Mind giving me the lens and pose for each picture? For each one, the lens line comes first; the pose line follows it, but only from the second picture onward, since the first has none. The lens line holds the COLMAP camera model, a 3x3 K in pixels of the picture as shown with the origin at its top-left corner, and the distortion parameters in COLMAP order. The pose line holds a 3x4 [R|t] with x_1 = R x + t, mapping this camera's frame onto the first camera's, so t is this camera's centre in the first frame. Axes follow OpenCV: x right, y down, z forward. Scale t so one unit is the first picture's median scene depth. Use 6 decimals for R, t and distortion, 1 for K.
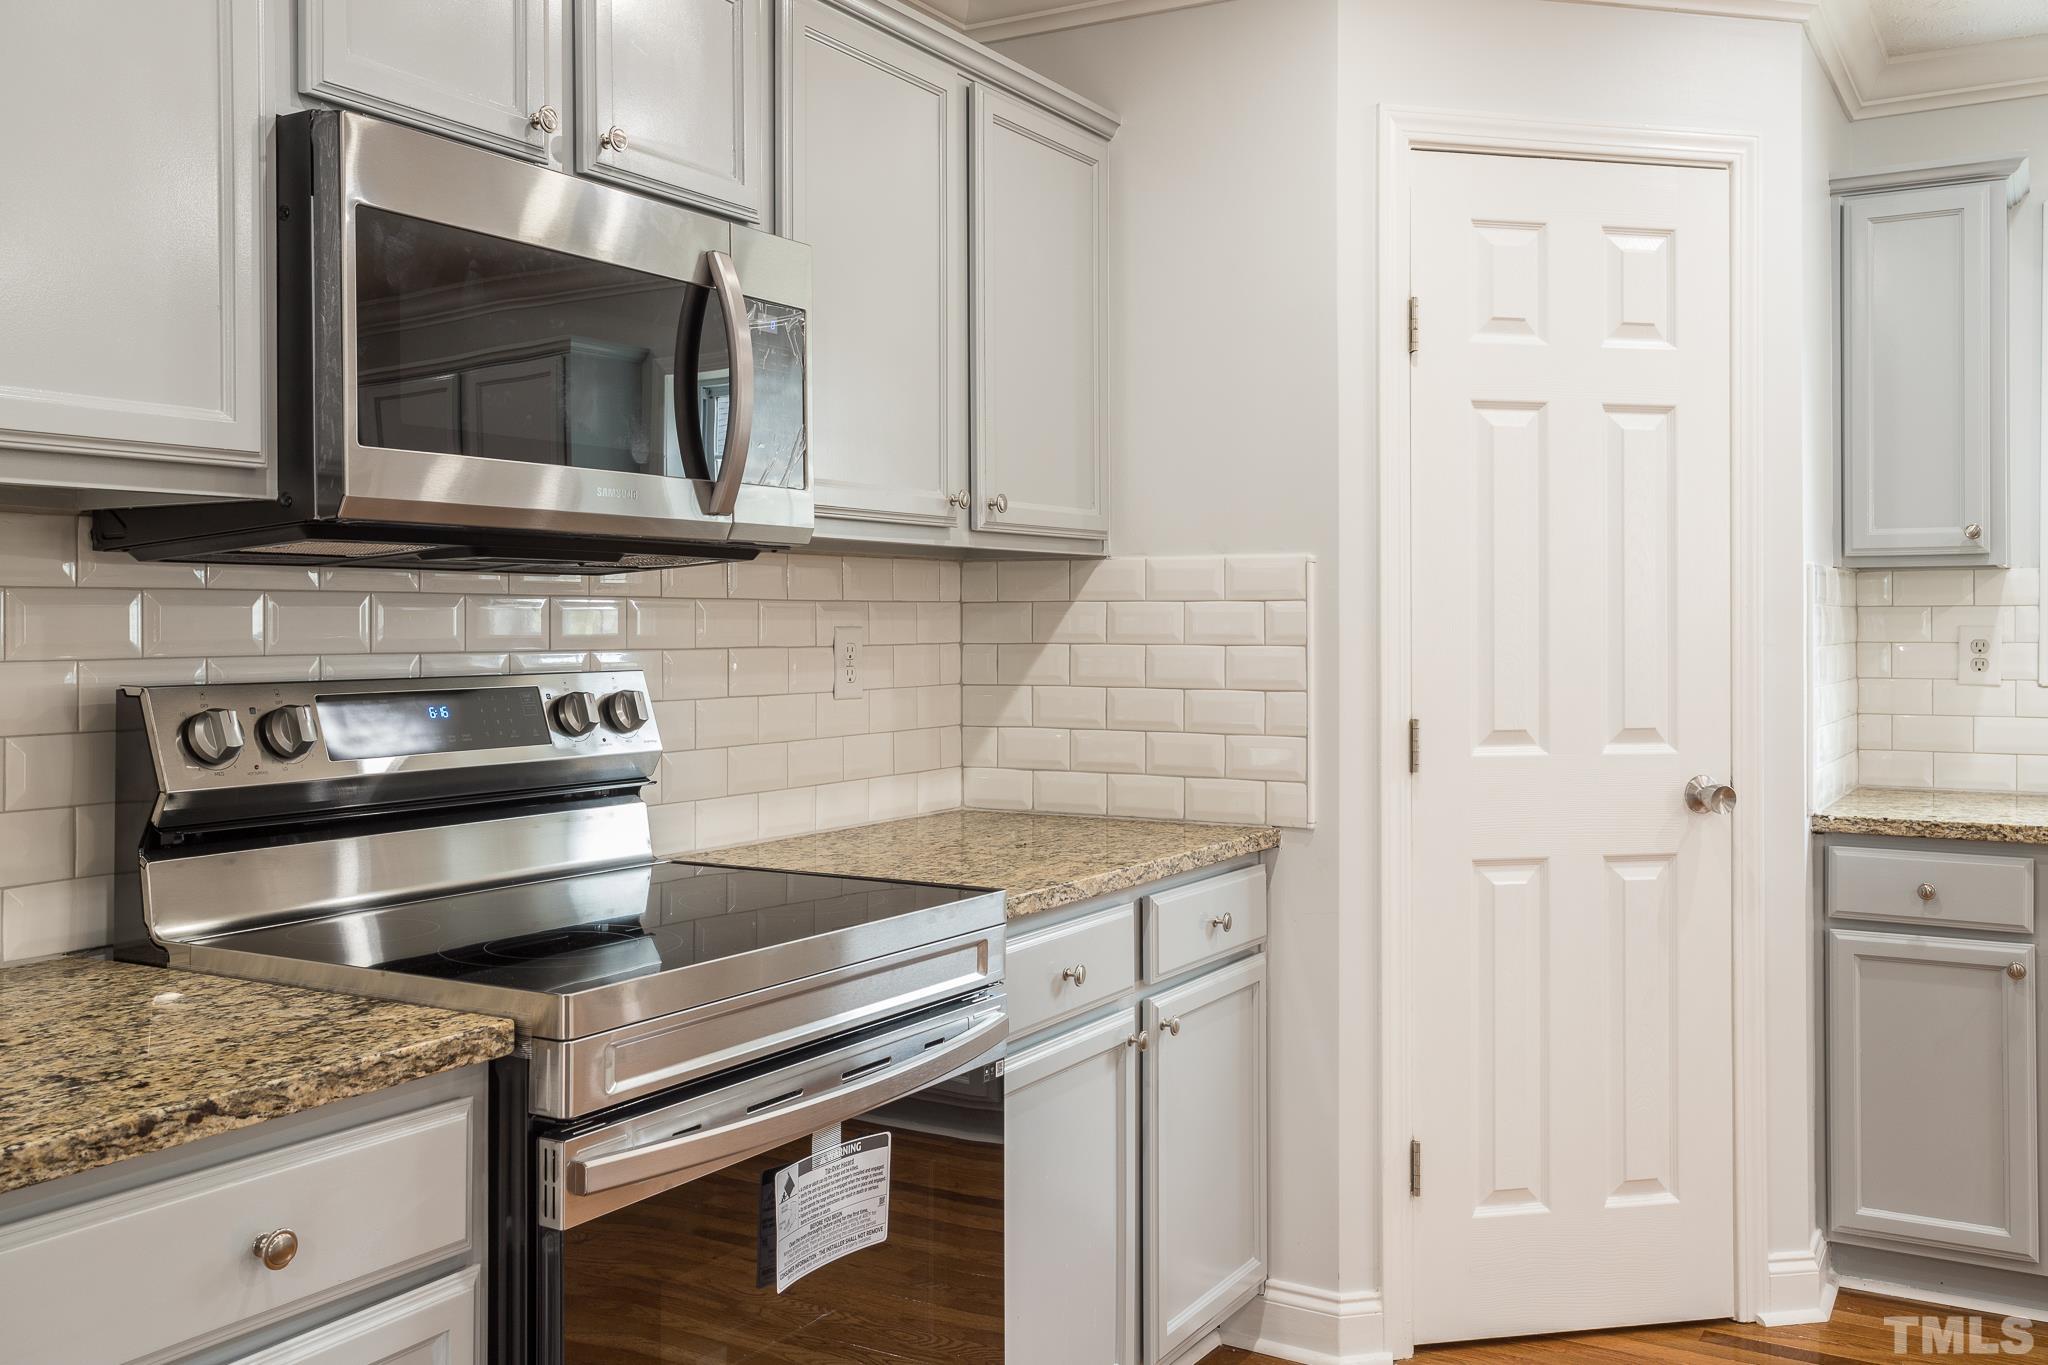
lens RADIAL K [[1839.9, 0, 1024.9], [0, 1839.9, 618.9], [0, 0, 1]] dist [0.005904, 0.006933]
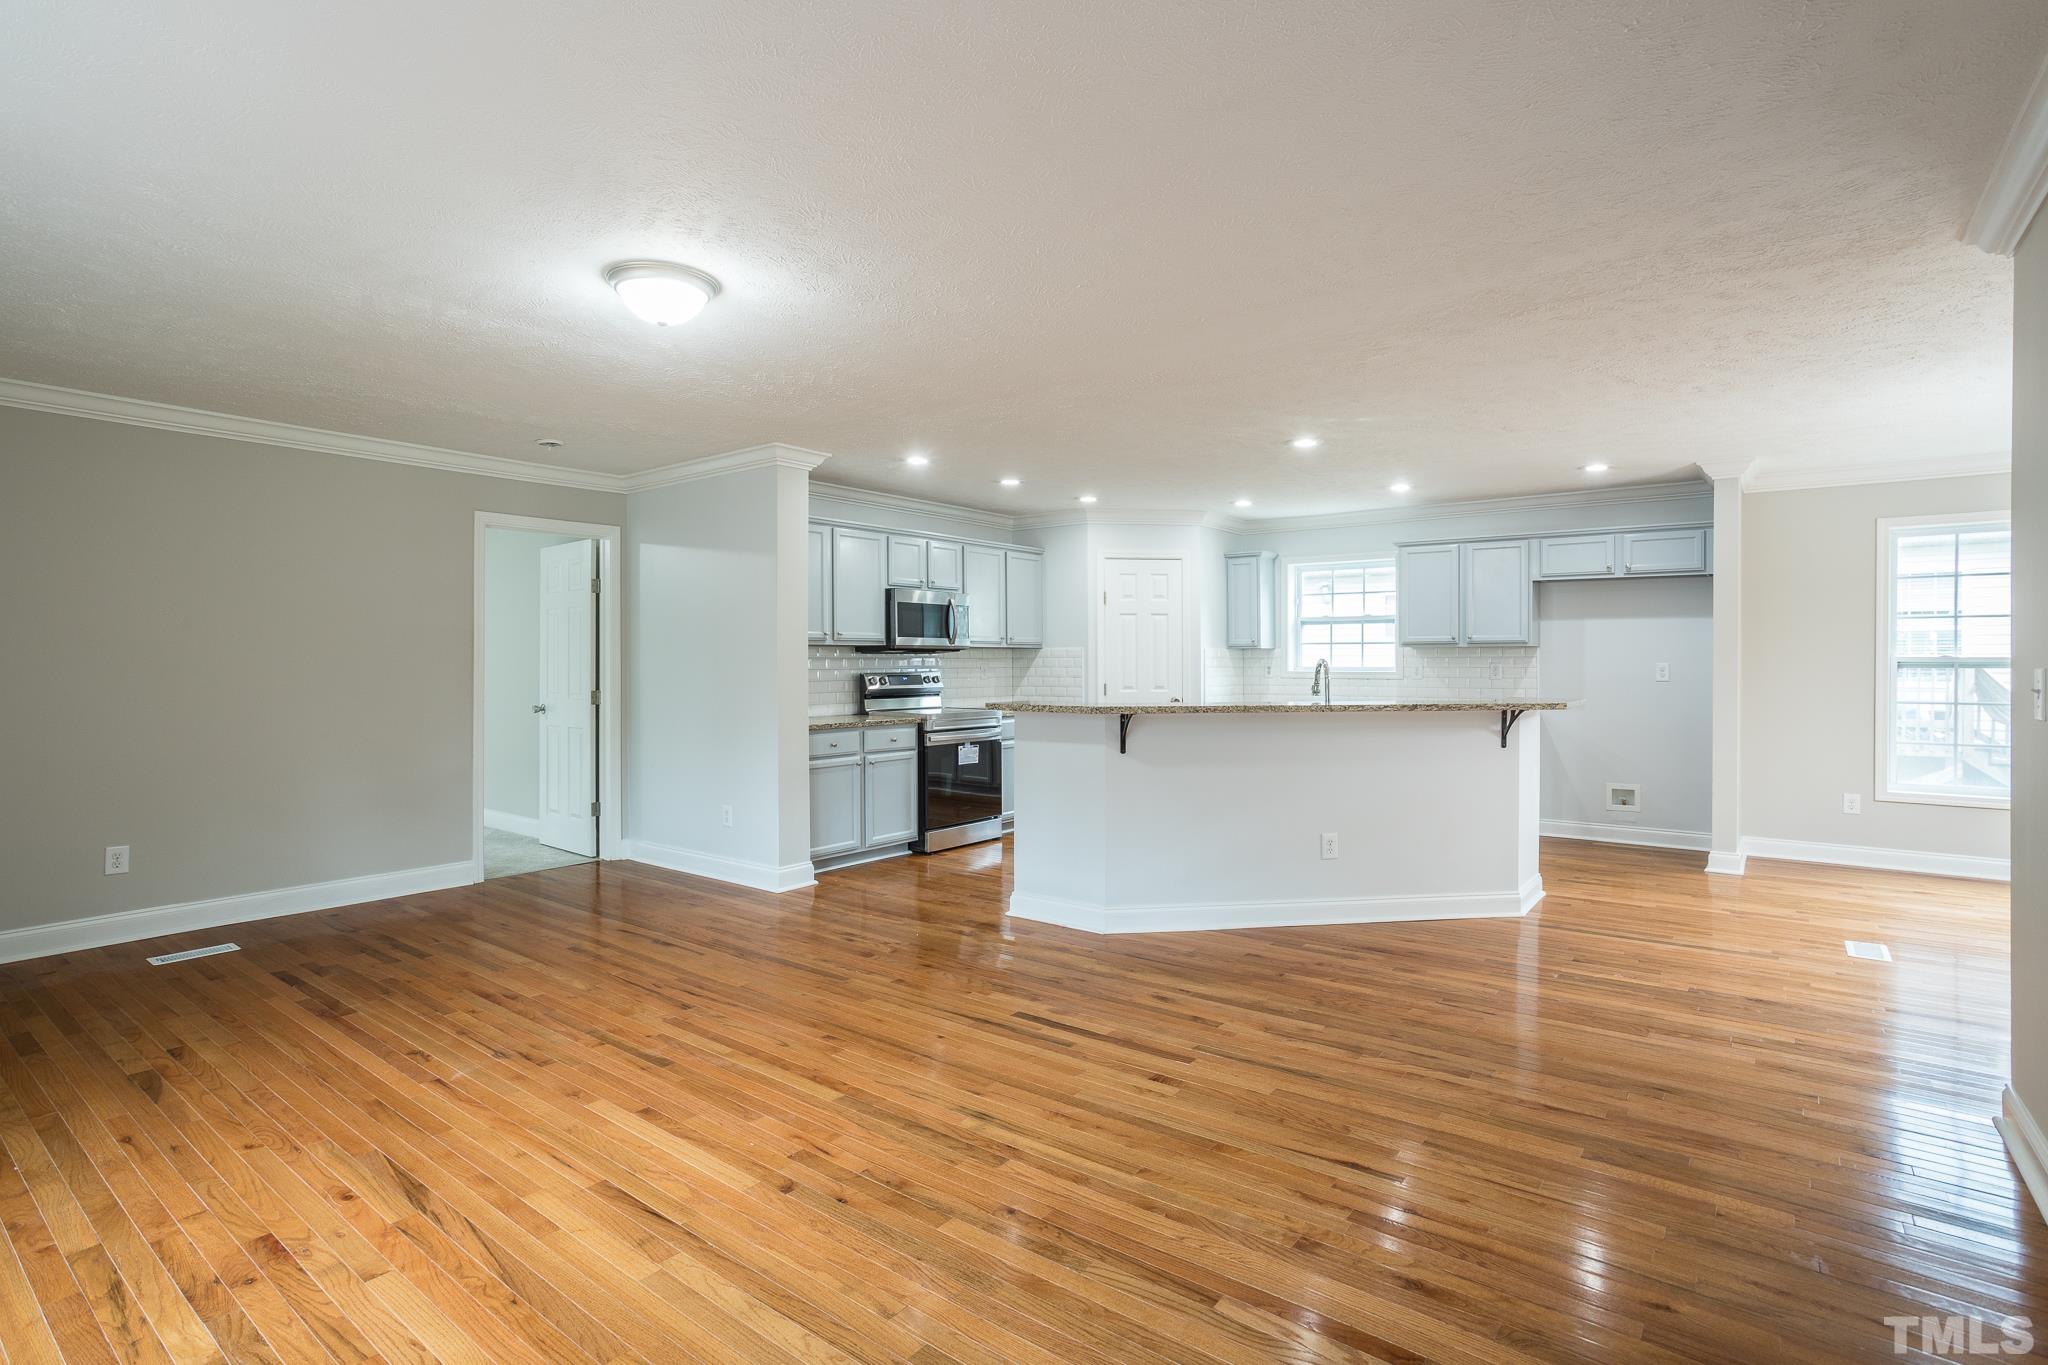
lens RADIAL K [[994.6, 0, 1026.8], [0, 994.6, 668.3], [0, 0, 1]] dist [-0.046843, 0.027448]
pose [[0.991826, -0.001661, -0.127589, 0.410146], [0.002777, 0.999959, 0.008568, -0.006371], [0.127570, -0.008853, 0.991790, -1.826218]]
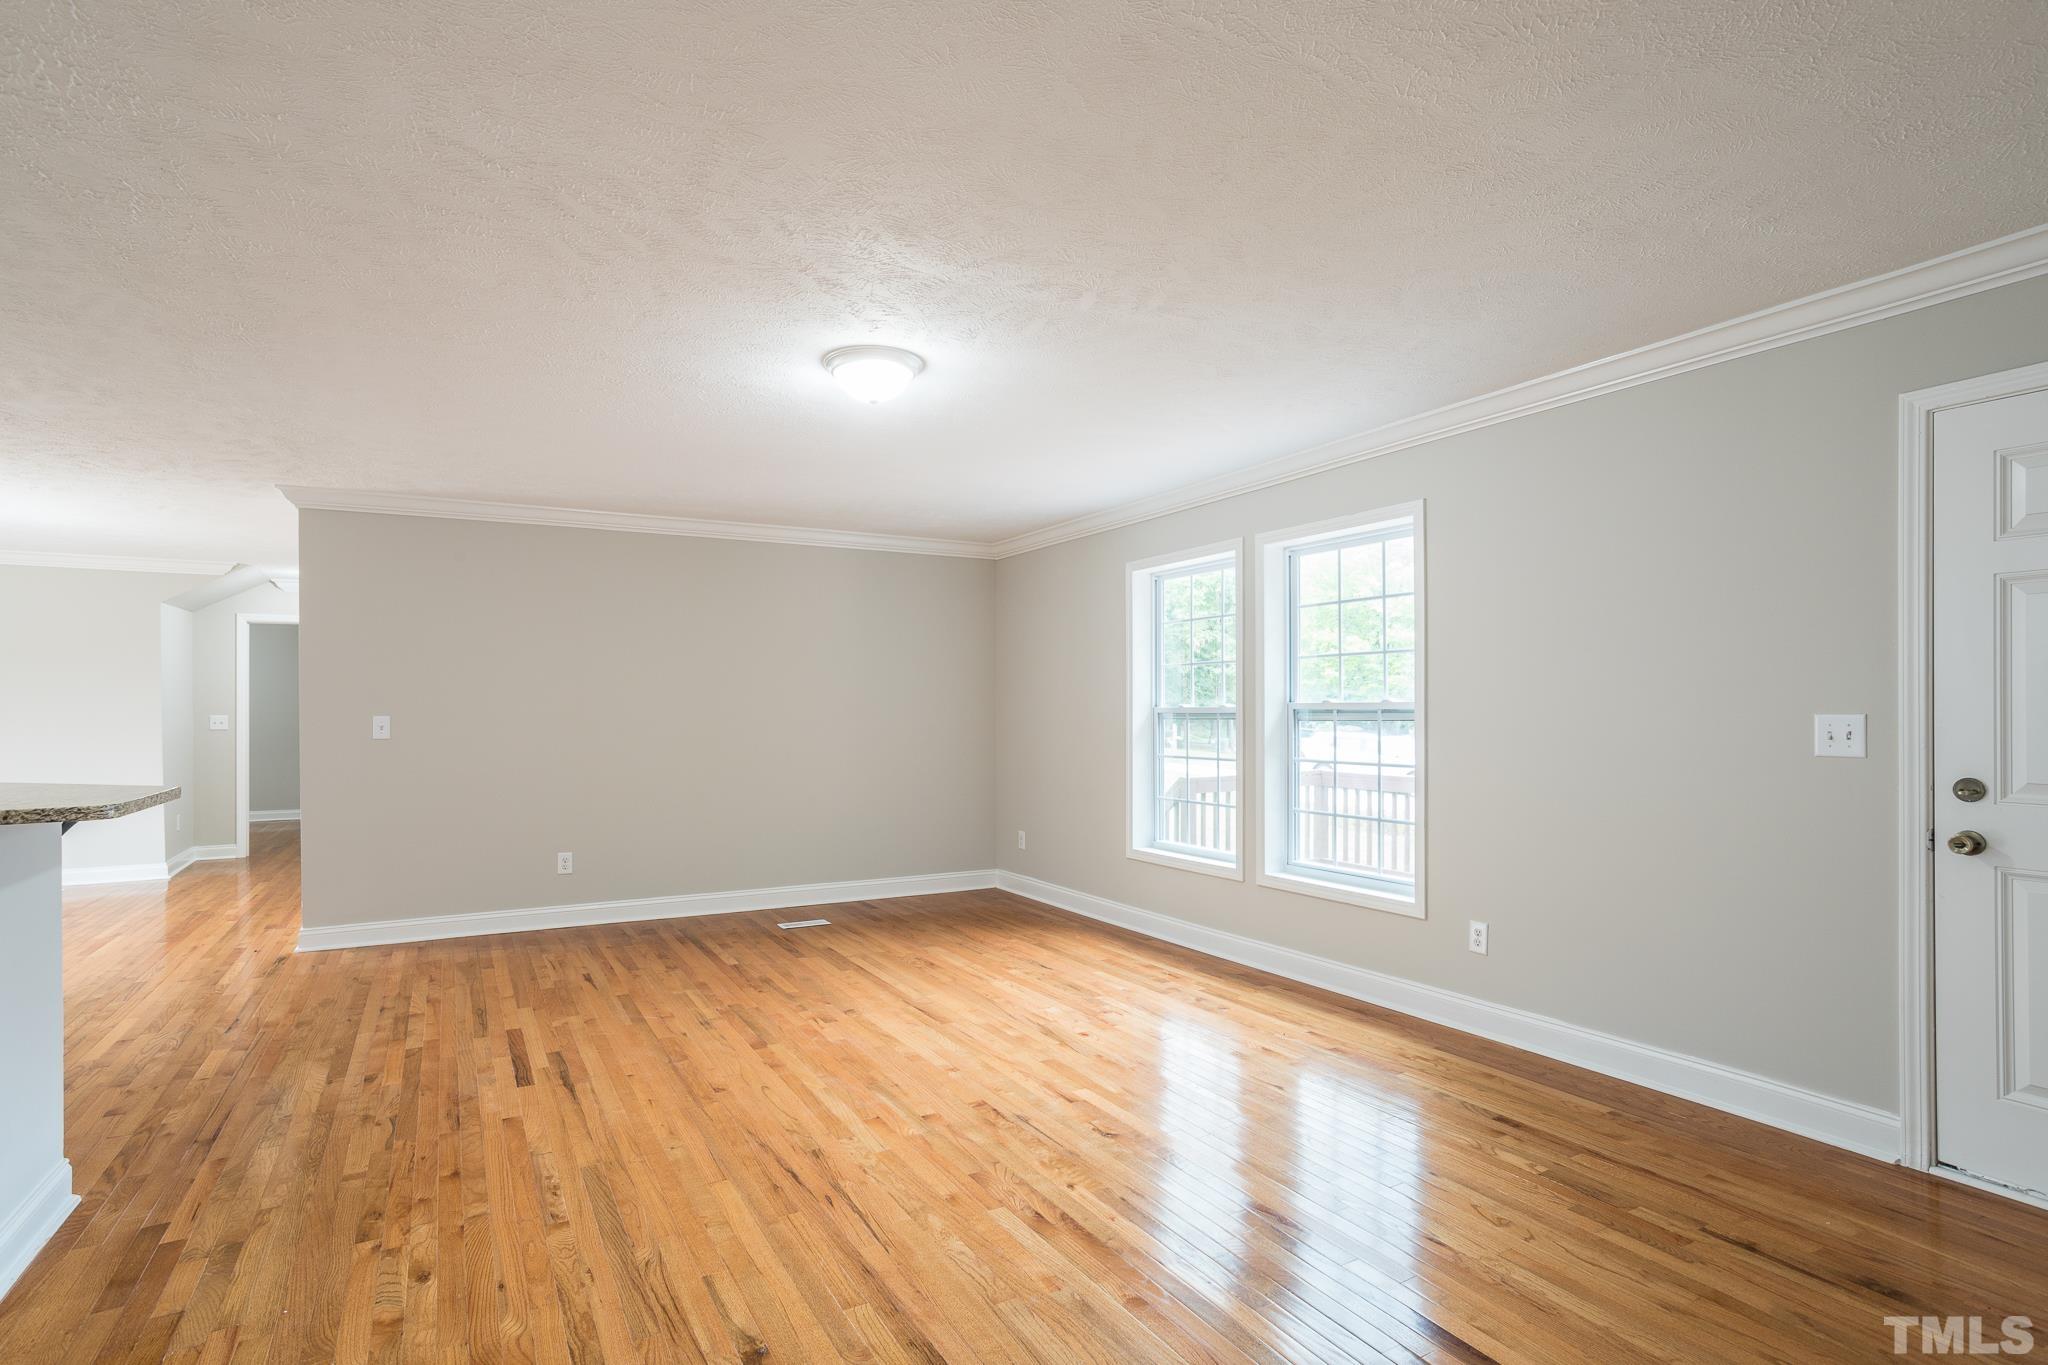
lens RADIAL K [[1033.9, 0, 1015.3], [0, 1033.9, 703.9], [0, 0, 1]] dist [-0.052990, 0.033192]
pose [[-0.861398, 0.005094, 0.507905, -1.021823], [0.001441, 0.999970, -0.007586, -0.004753], [-0.507928, -0.005802, -0.861380, 0.368502]]
